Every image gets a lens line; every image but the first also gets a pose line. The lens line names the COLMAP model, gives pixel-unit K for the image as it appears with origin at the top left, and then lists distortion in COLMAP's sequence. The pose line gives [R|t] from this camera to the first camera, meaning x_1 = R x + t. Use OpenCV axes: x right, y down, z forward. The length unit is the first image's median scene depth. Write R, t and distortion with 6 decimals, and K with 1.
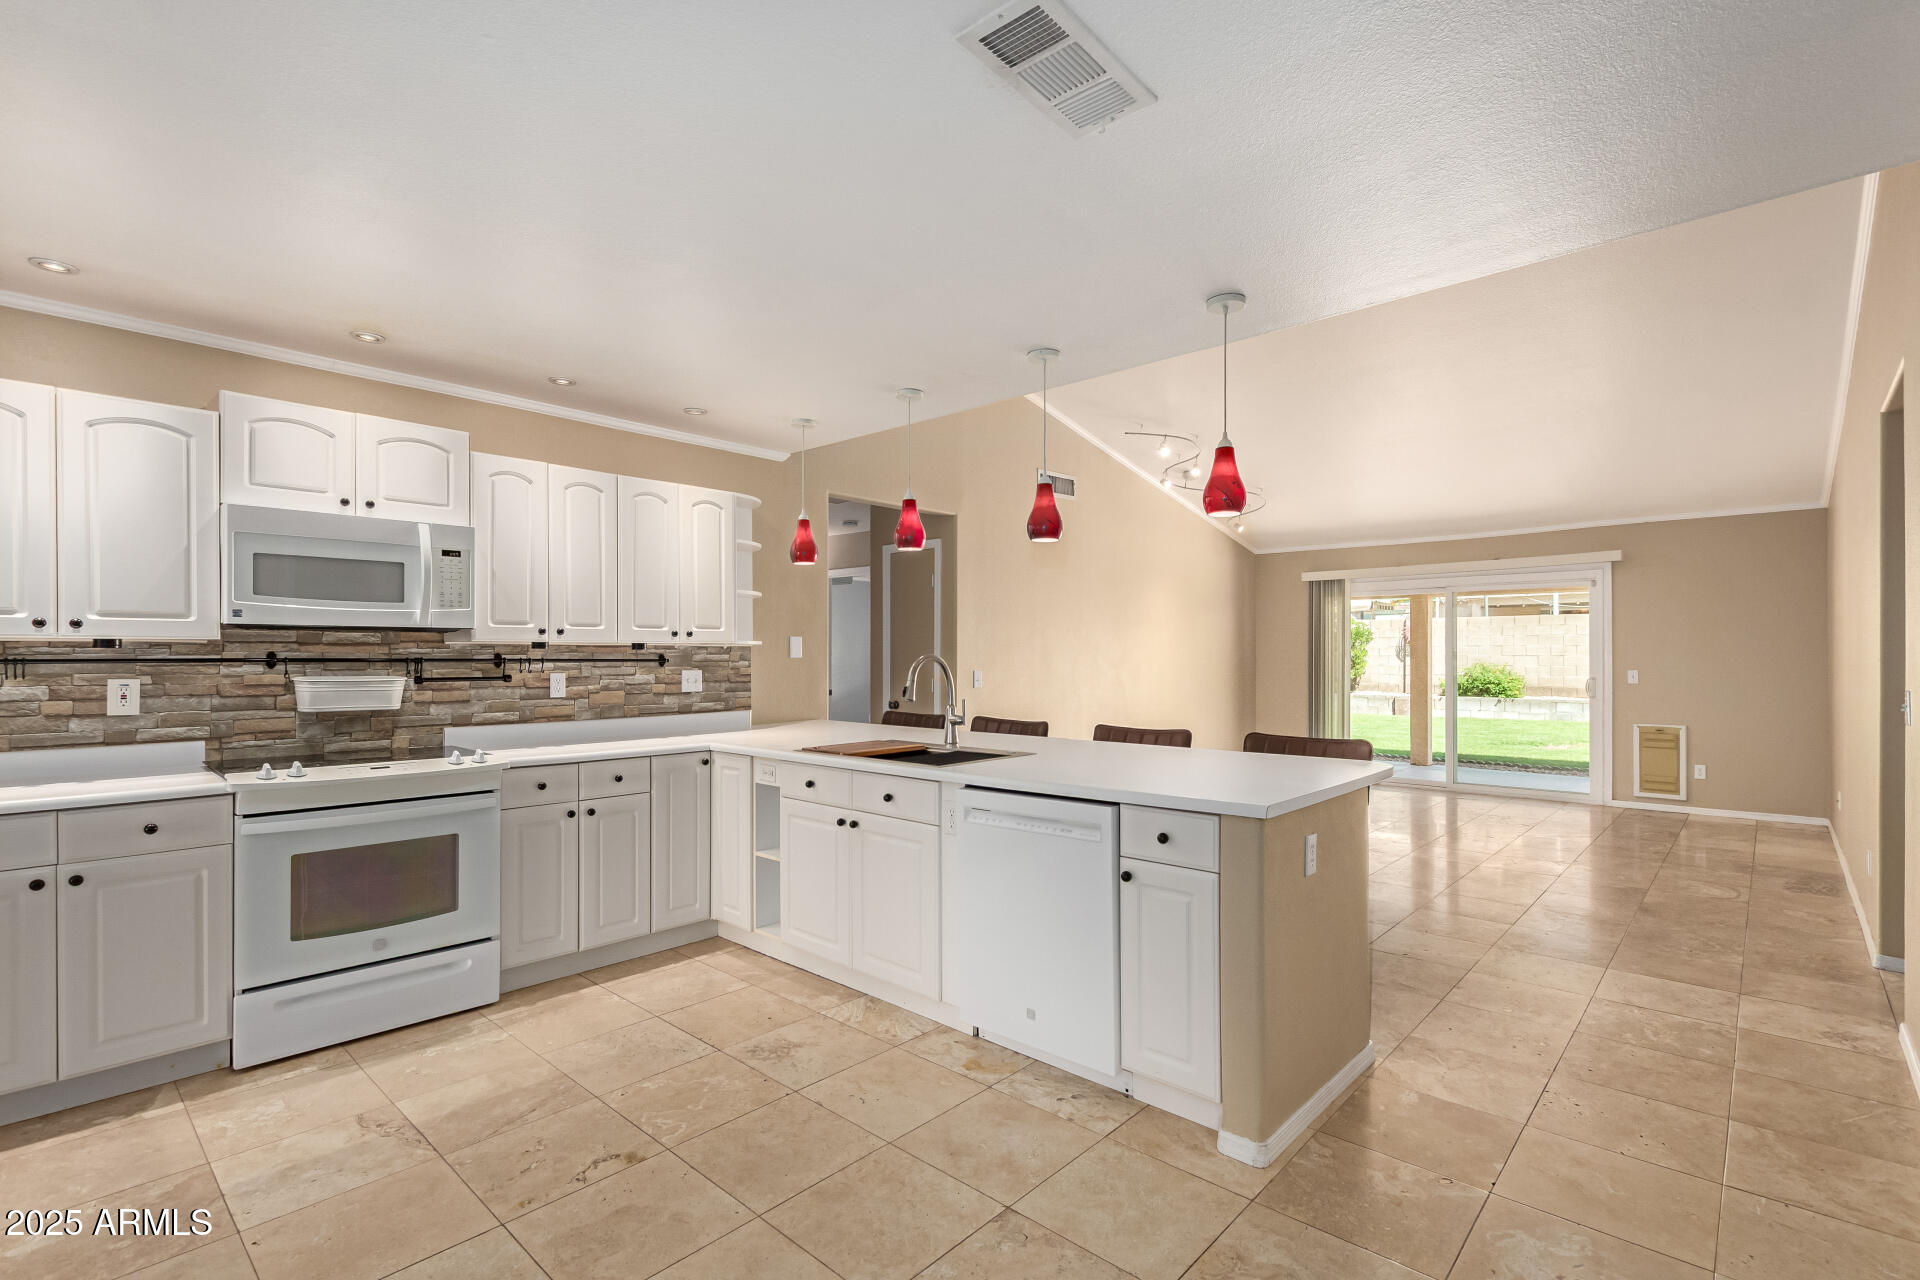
lens RADIAL K [[878.8, 0, 962.0], [0, 878.8, 658.2], [0, 0, 1]] dist [0.005048, 0.000022]
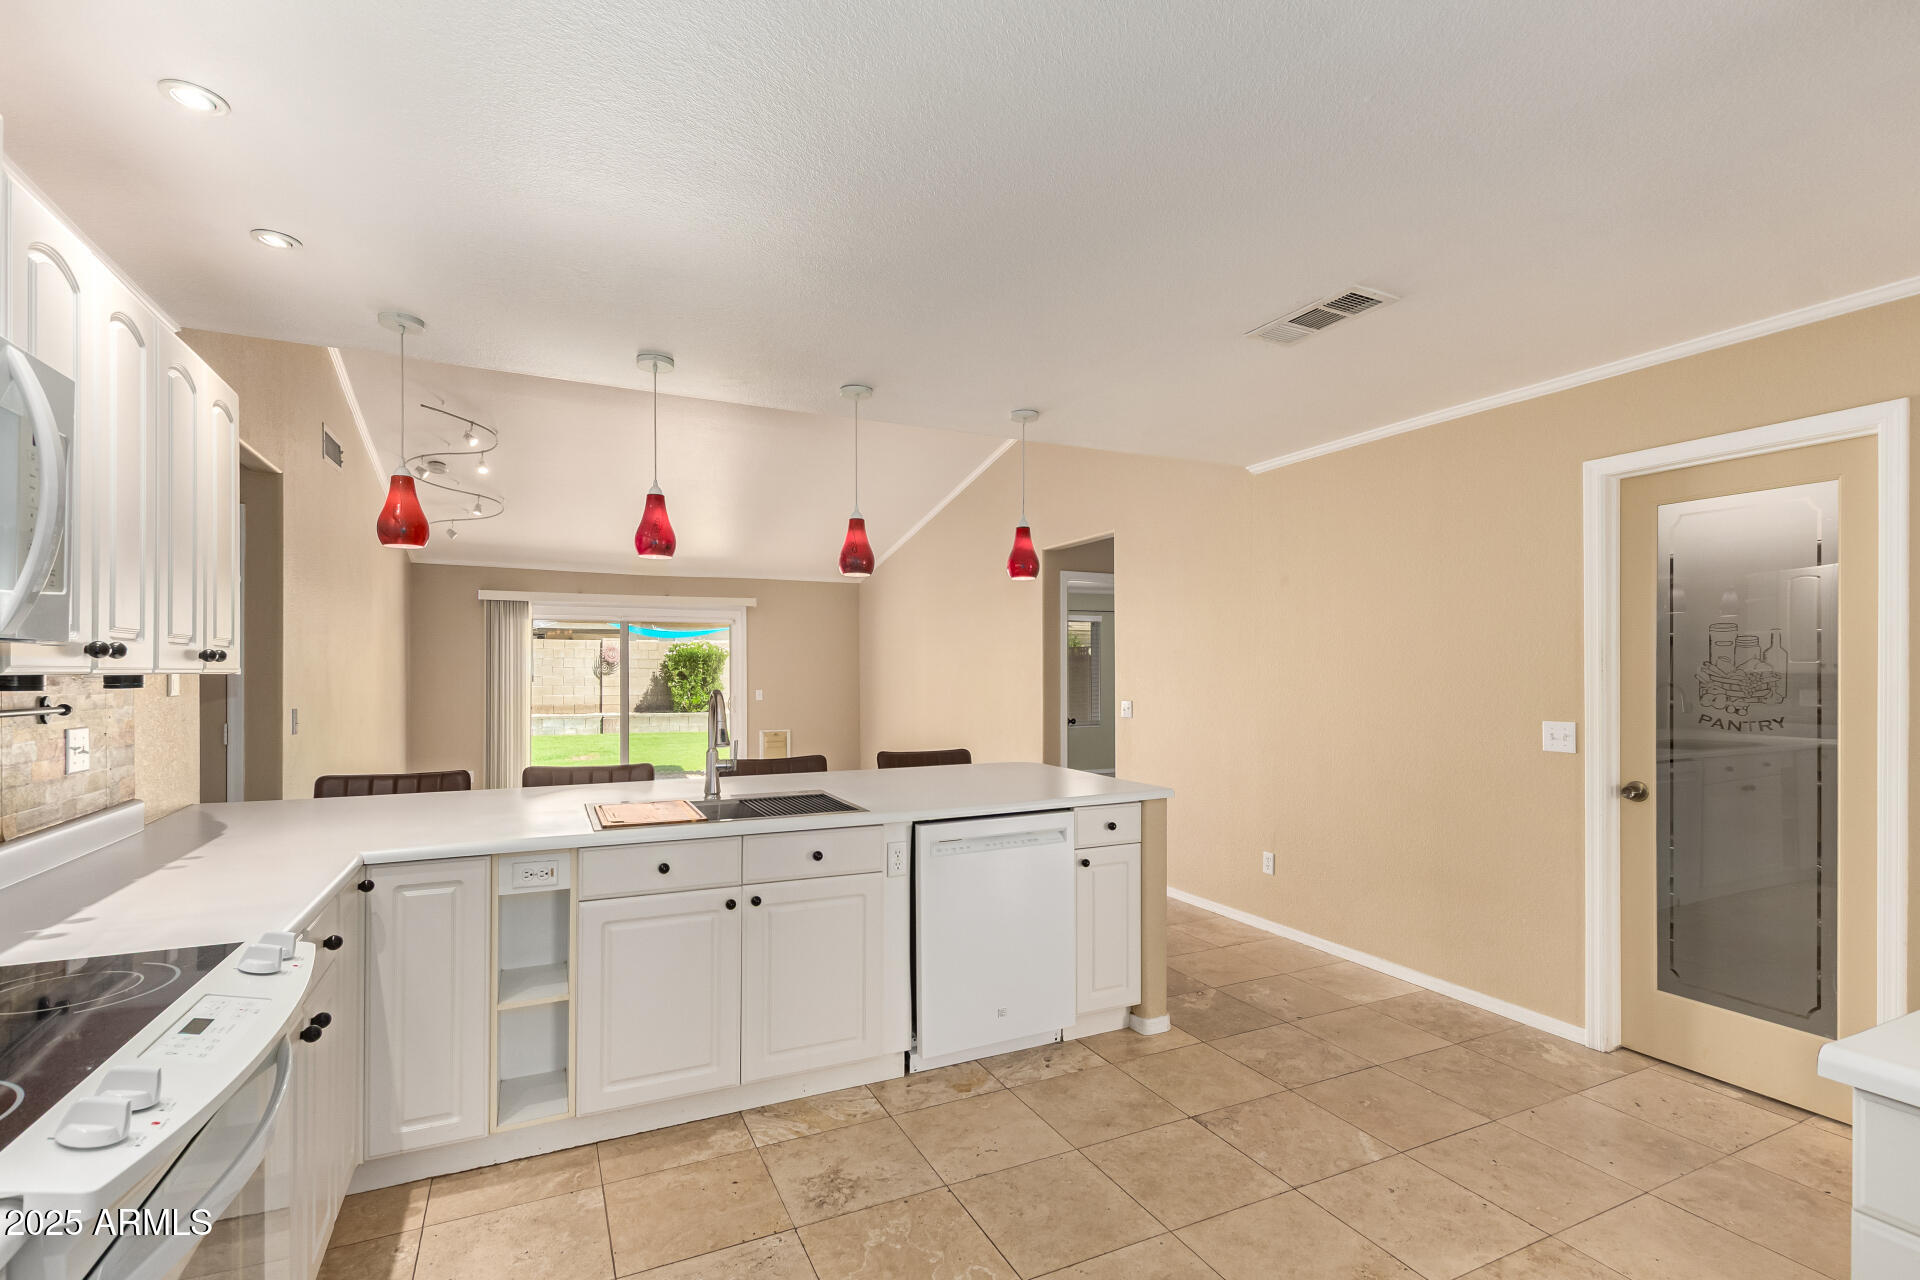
lens RADIAL K [[886.7, 0, 962.1], [0, 886.7, 667.4], [0, 0, 1]] dist [0.006382, -0.000798]
pose [[0.369886, 0.006707, 0.929053, -0.650983], [0.002805, 0.999961, -0.008336, -0.015878], [-0.929073, 0.005690, 0.369852, 0.413525]]
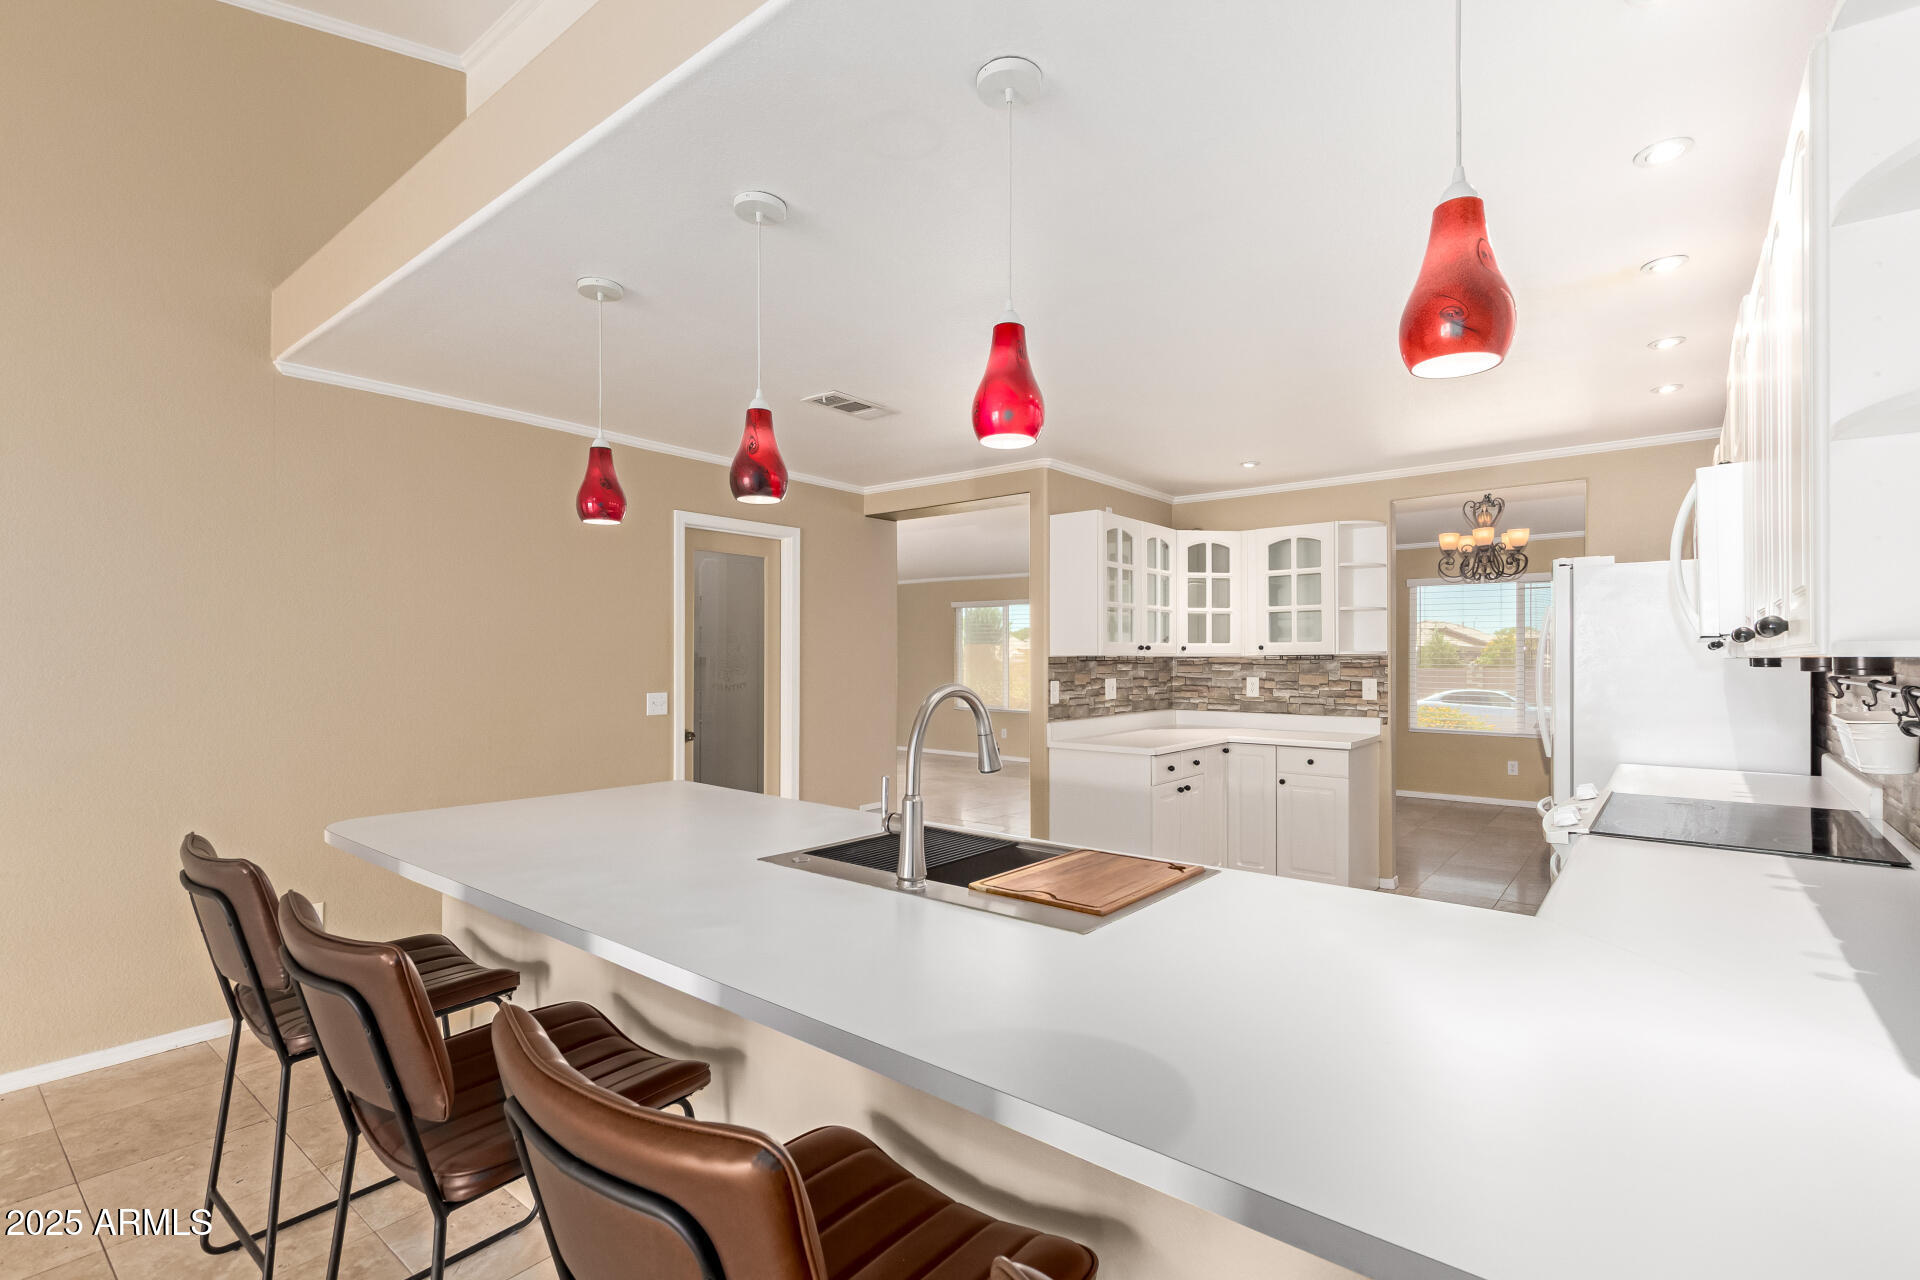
lens RADIAL K [[878.8, 0, 962.0], [0, 878.8, 658.2], [0, 0, 1]] dist [0.005048, 0.000022]
pose [[-0.997934, 0.001699, -0.064227, -0.008441], [0.001455, 0.999992, 0.003855, -0.018550], [0.064233, 0.003754, -0.997928, 1.322991]]
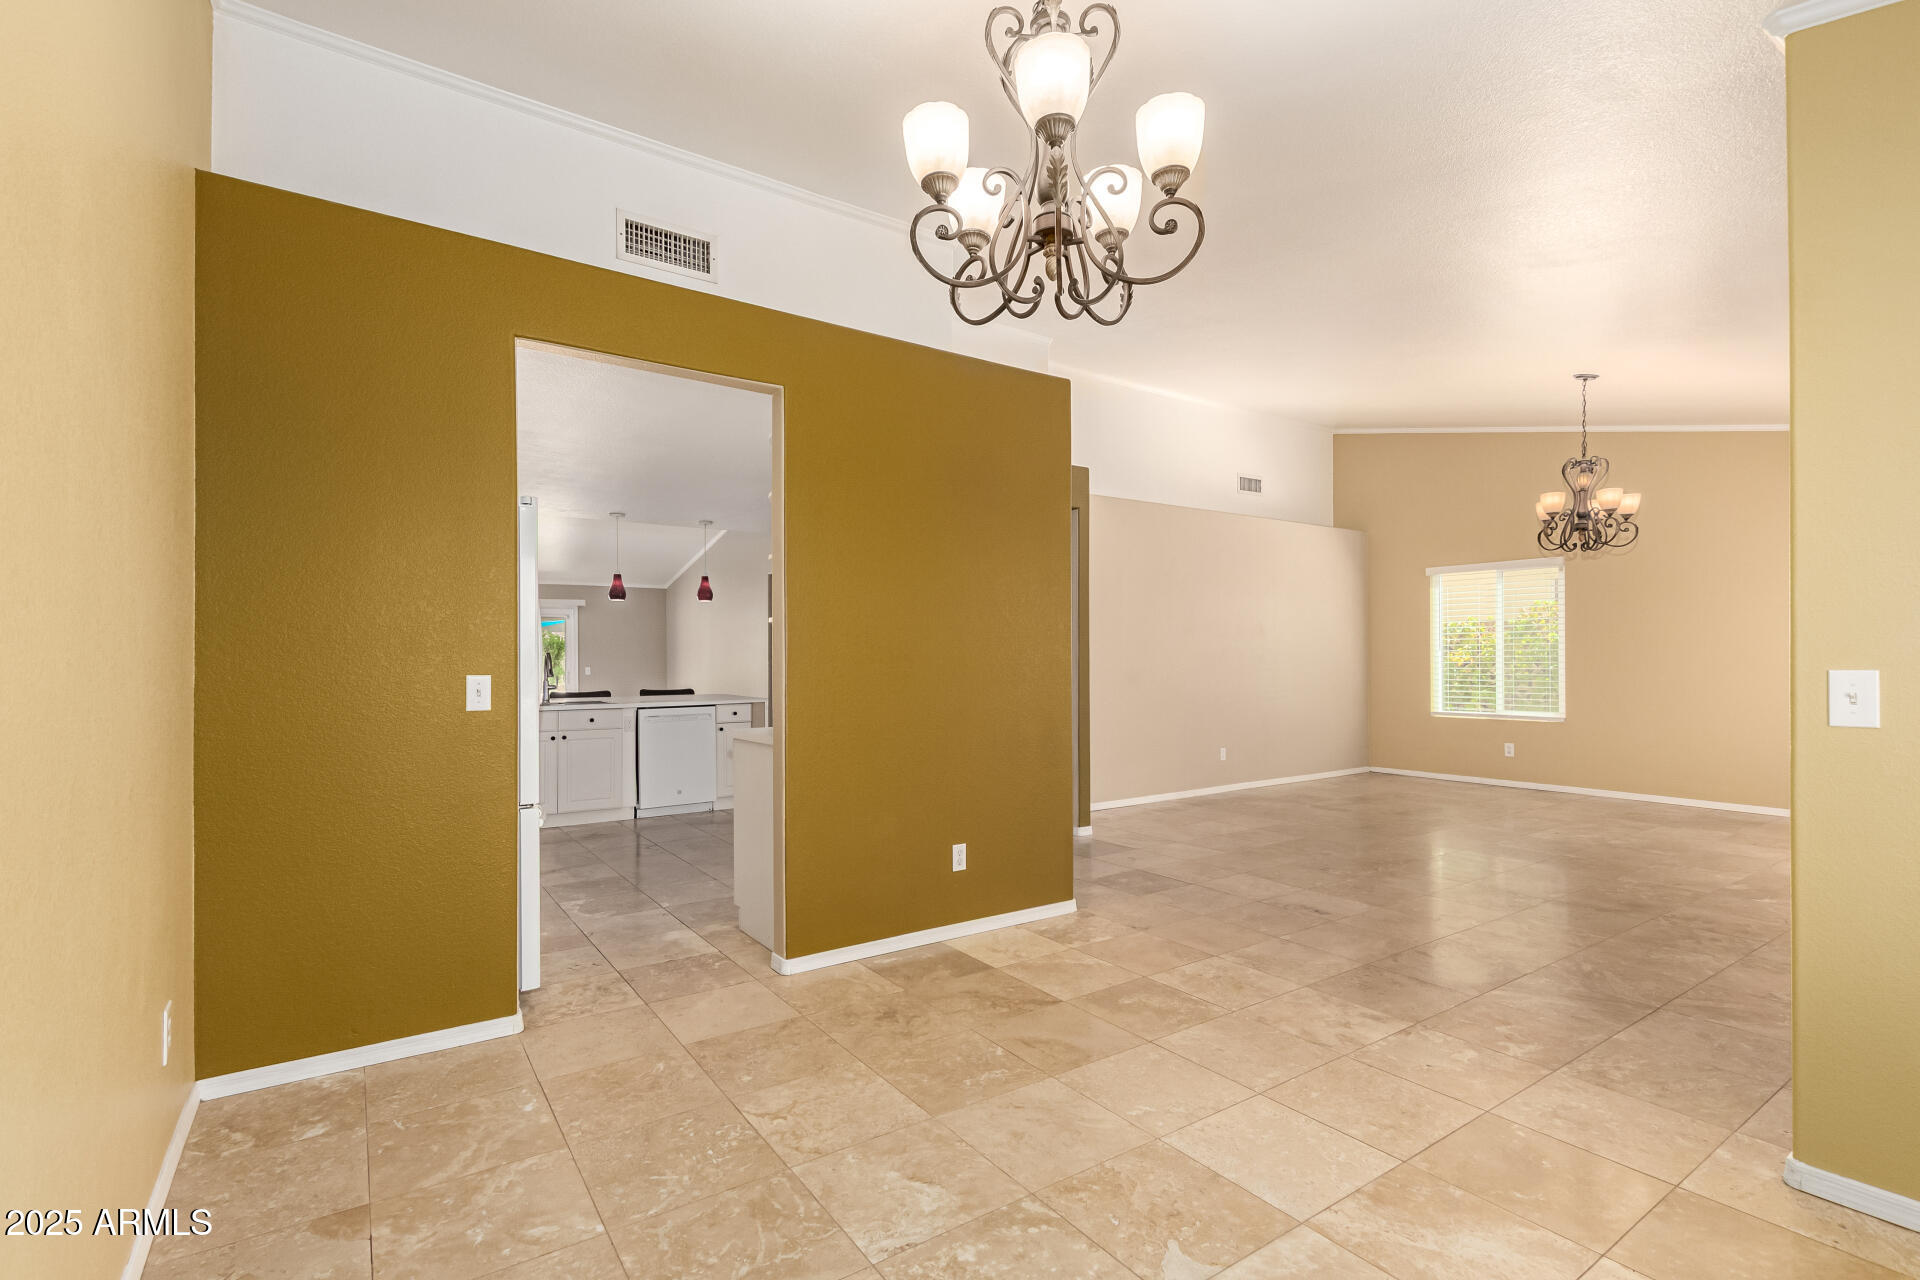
lens RADIAL K [[878.8, 0, 962.0], [0, 878.8, 658.2], [0, 0, 1]] dist [0.005048, 0.000022]
pose [[0.220486, 0.006521, 0.975368, -1.480158], [0.006760, 0.999943, -0.008214, 0.026295], [-0.975367, 0.008404, 0.220430, -0.246654]]
